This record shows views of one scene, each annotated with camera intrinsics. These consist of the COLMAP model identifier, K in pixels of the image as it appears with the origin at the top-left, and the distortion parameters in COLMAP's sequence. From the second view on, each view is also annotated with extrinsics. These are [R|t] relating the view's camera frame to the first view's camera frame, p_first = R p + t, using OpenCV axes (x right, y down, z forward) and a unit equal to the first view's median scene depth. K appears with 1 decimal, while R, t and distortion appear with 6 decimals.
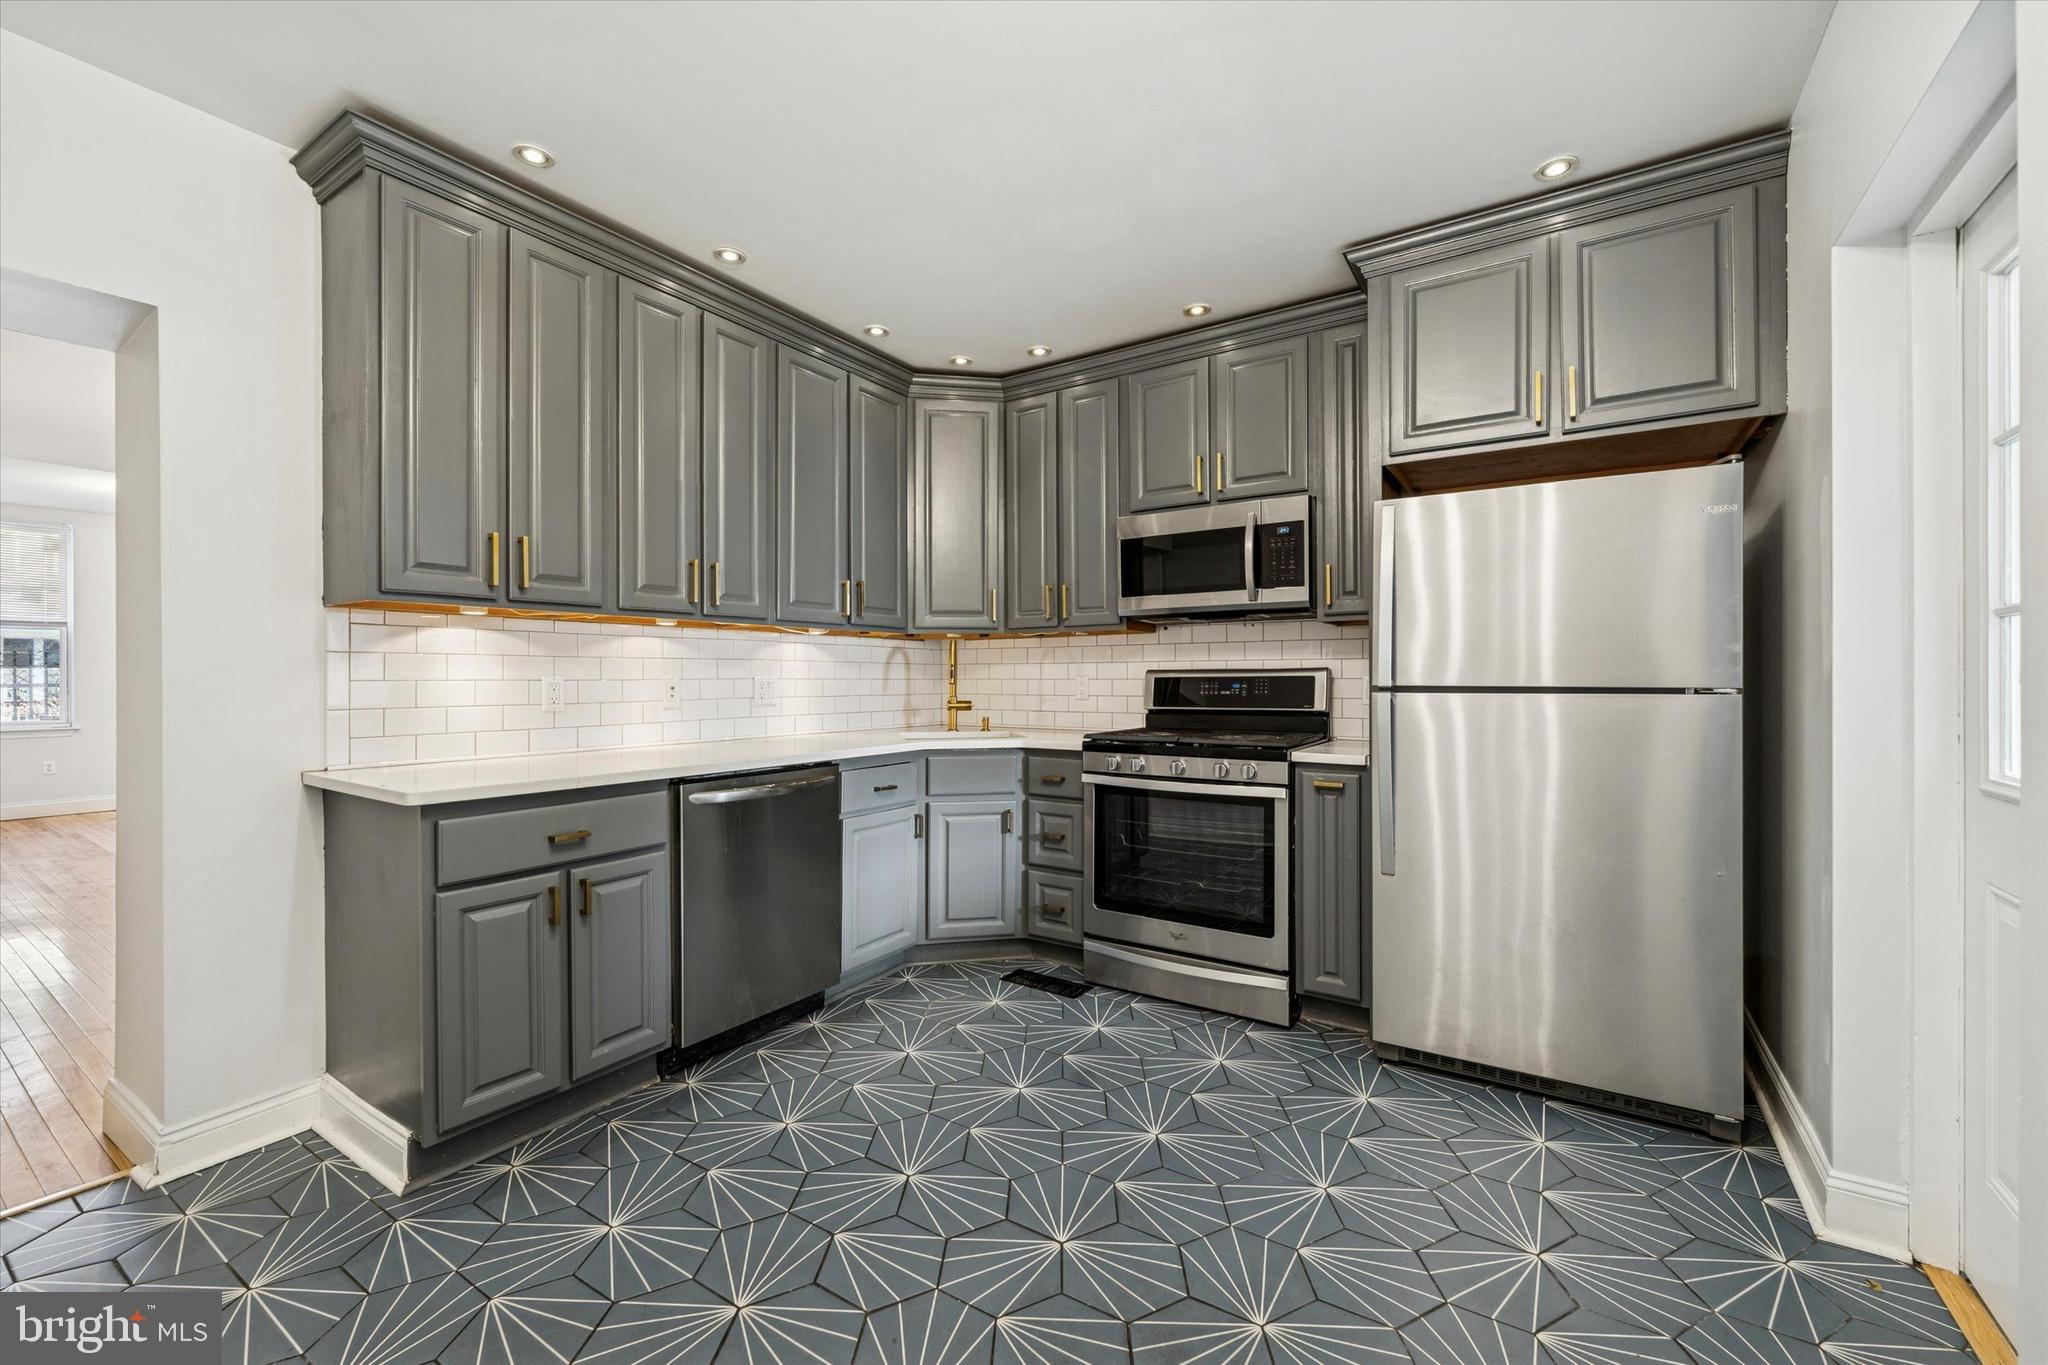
lens RADIAL K [[837.0, 0, 1035.1], [0, 837.0, 667.8], [0, 0, 1]] dist [0.003617, -0.001780]
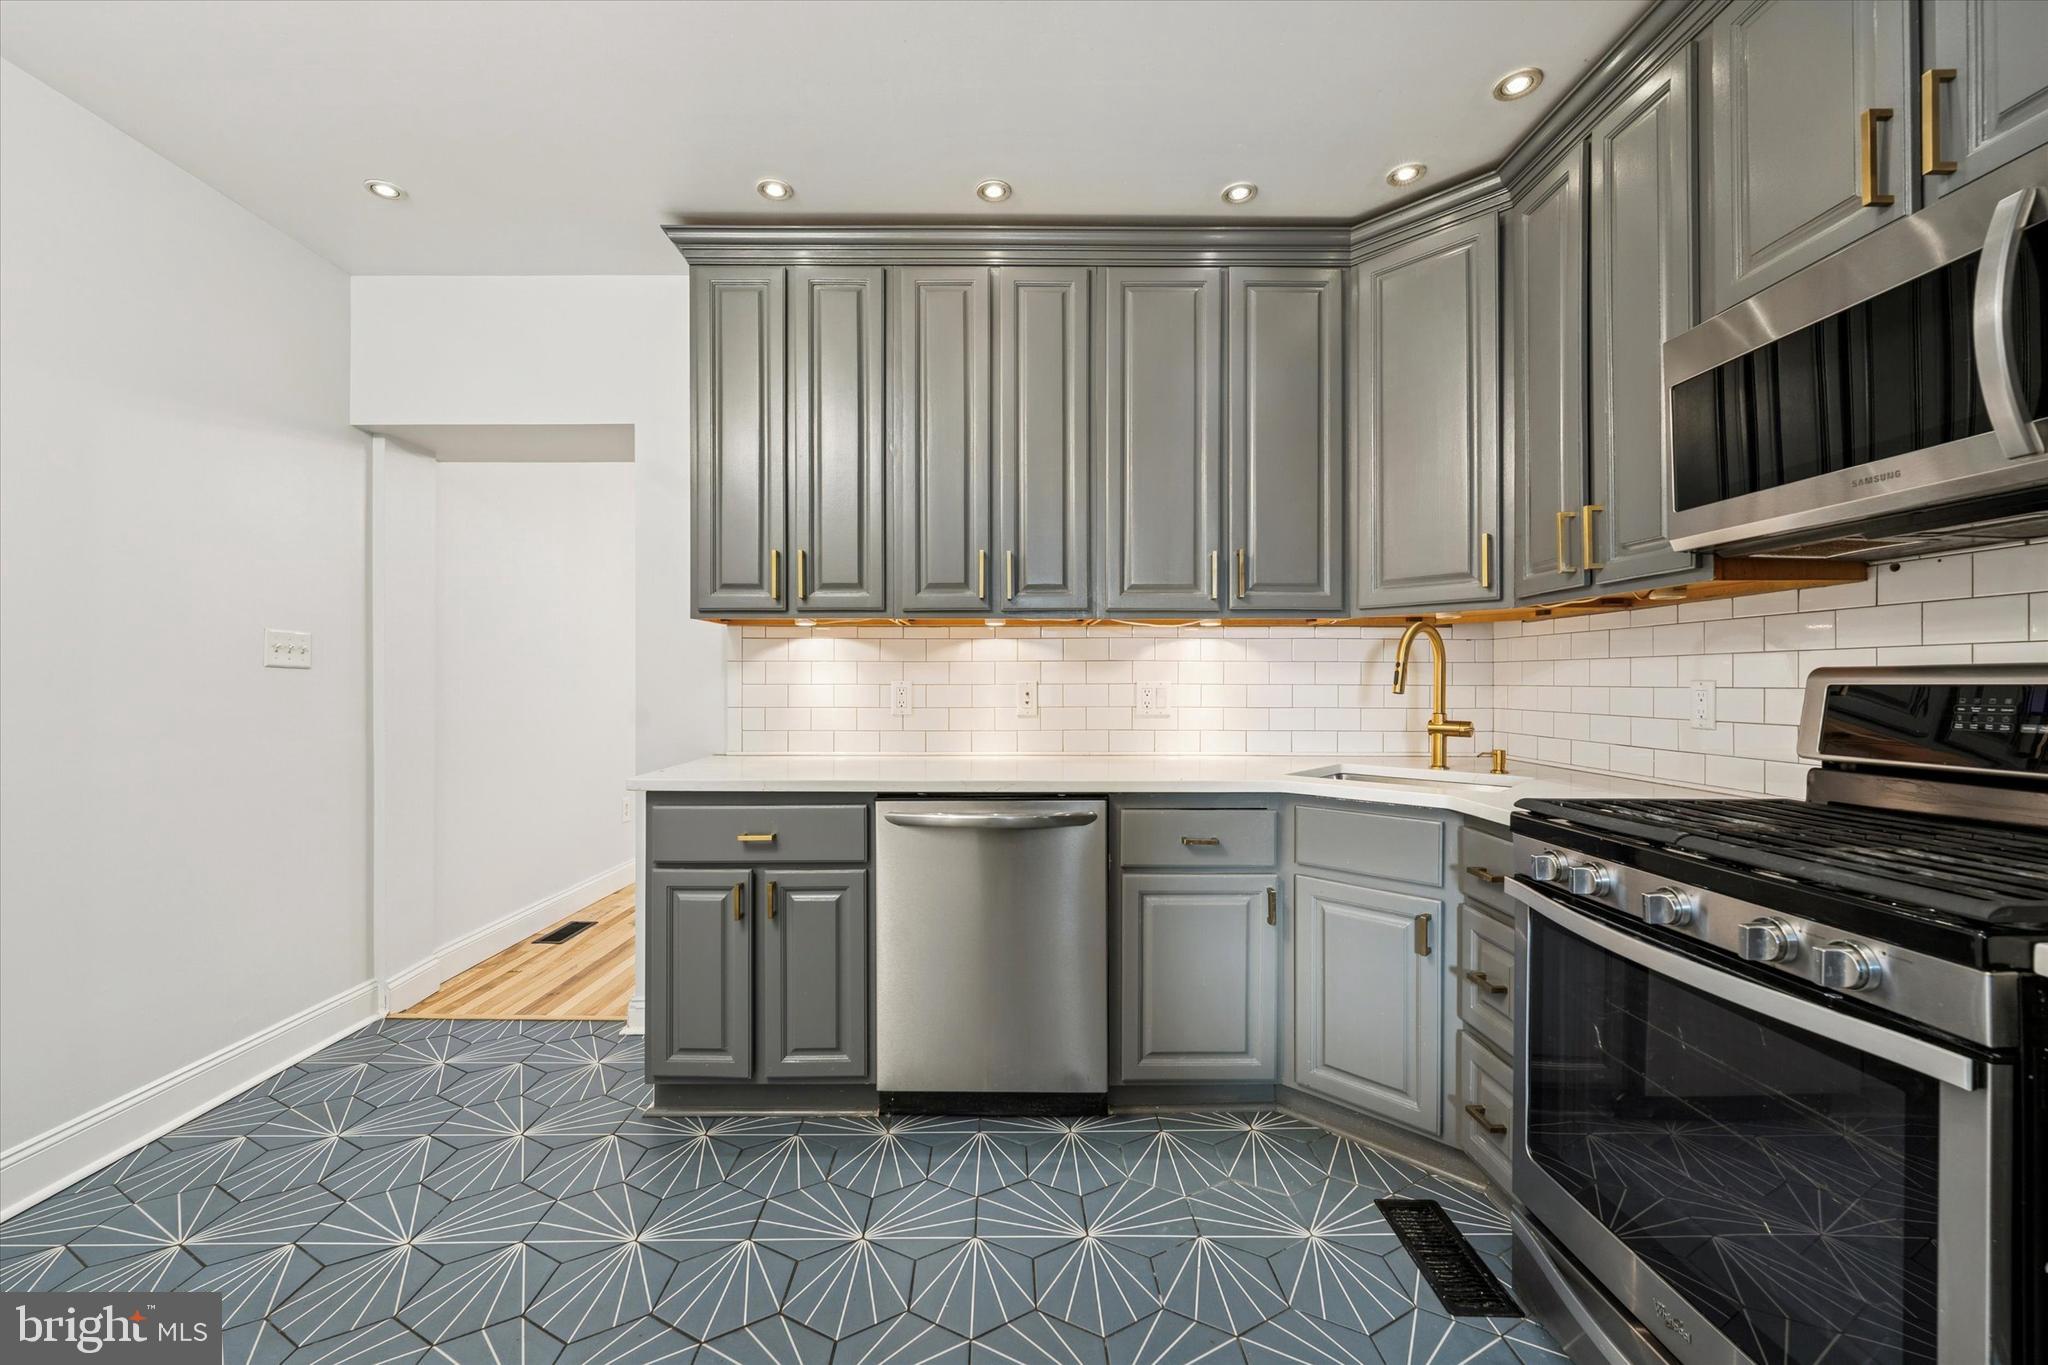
lens RADIAL K [[837.0, 0, 1009.5], [0, 837.0, 674.1], [0, 0, 1]] dist [0.003617, -0.001780]
pose [[0.538539, -0.005089, -0.842585, 0.305195], [0.007851, 0.999969, -0.001022, 0.003179], [0.842564, -0.006065, 0.538562, 0.456953]]
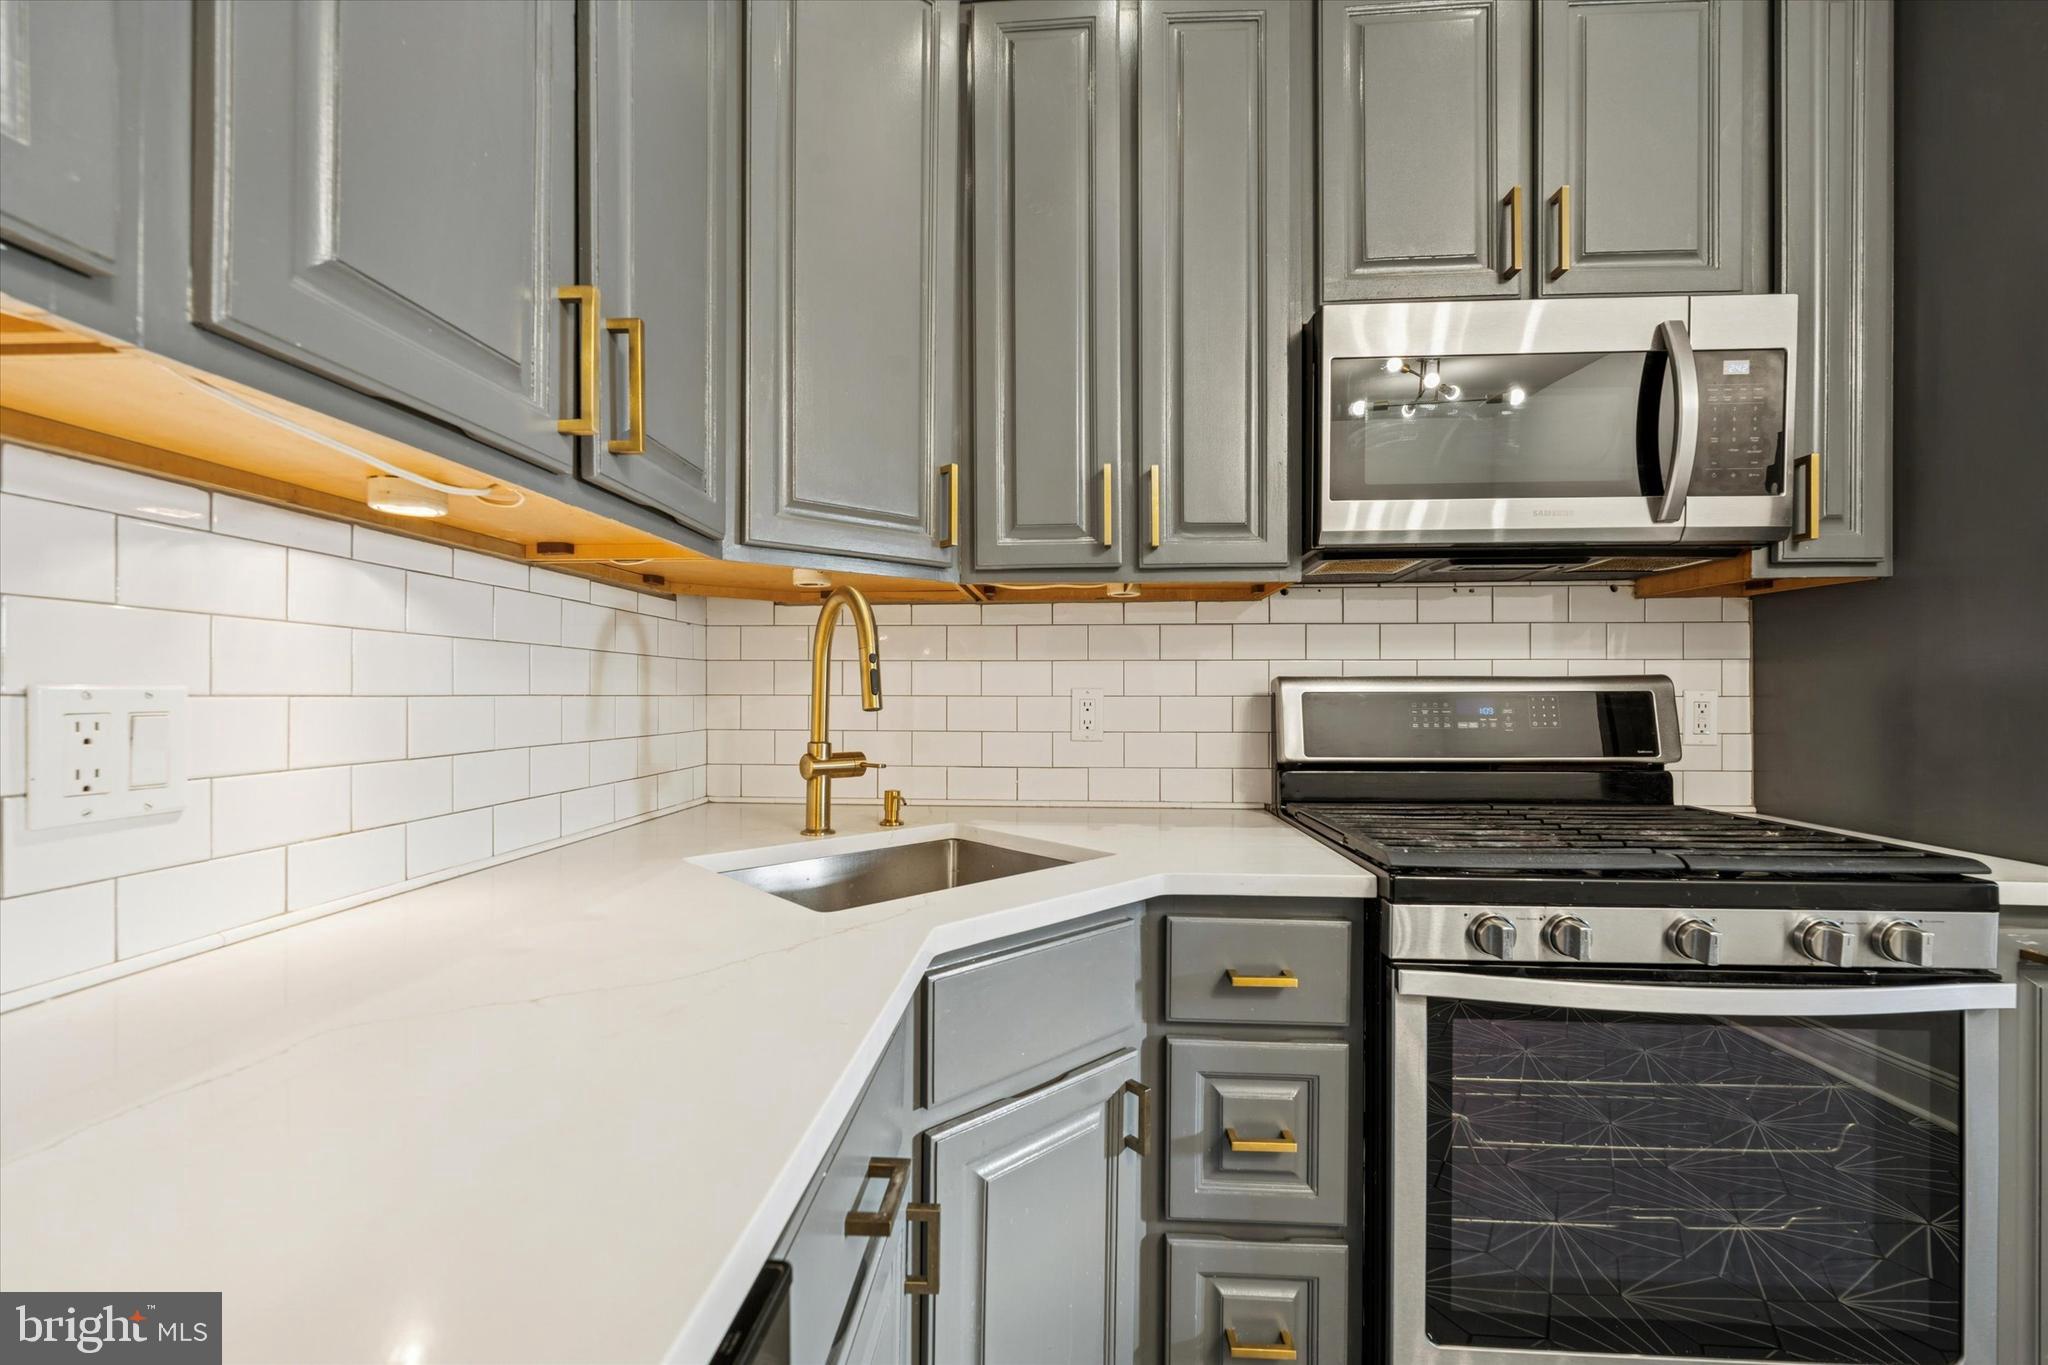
lens RADIAL K [[837.0, 0, 1040.8], [0, 837.0, 691.6], [0, 0, 1]] dist [0.003617, -0.001780]
pose [[0.868547, 0.003394, 0.495595, -0.233815], [-0.009133, 0.999916, 0.009159, 0.008436], [-0.495522, -0.012481, 0.868506, 0.733843]]
